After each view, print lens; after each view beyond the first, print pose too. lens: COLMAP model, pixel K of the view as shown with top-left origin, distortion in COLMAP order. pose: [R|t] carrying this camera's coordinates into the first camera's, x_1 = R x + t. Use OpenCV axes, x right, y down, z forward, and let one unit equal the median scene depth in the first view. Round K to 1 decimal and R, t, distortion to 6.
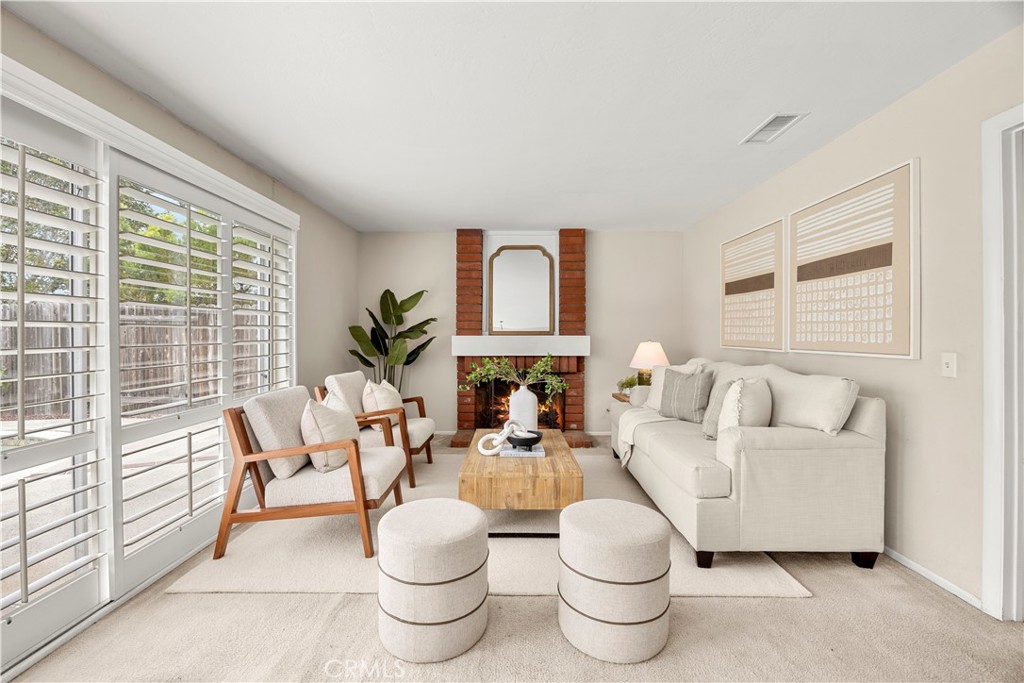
lens RADIAL K [[458.3, 0, 512.3], [0, 458.3, 338.8], [0, 0, 1]] dist [-0.001152, 0.000056]
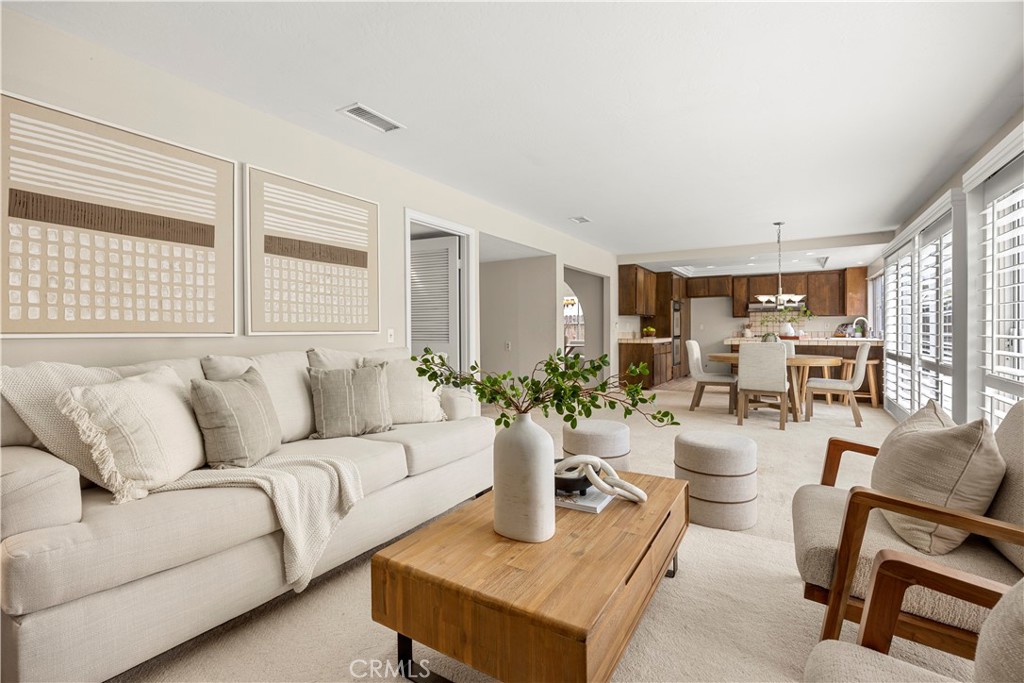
lens RADIAL K [[458.3, 0, 512.9], [0, 458.3, 336.2], [0, 0, 1]] dist [-0.001152, 0.000056]
pose [[-0.854280, 0.000044, 0.519814, -0.242536], [0.011563, 0.999754, 0.018919, 0.022915], [-0.519685, 0.022172, -0.854070, 1.651524]]
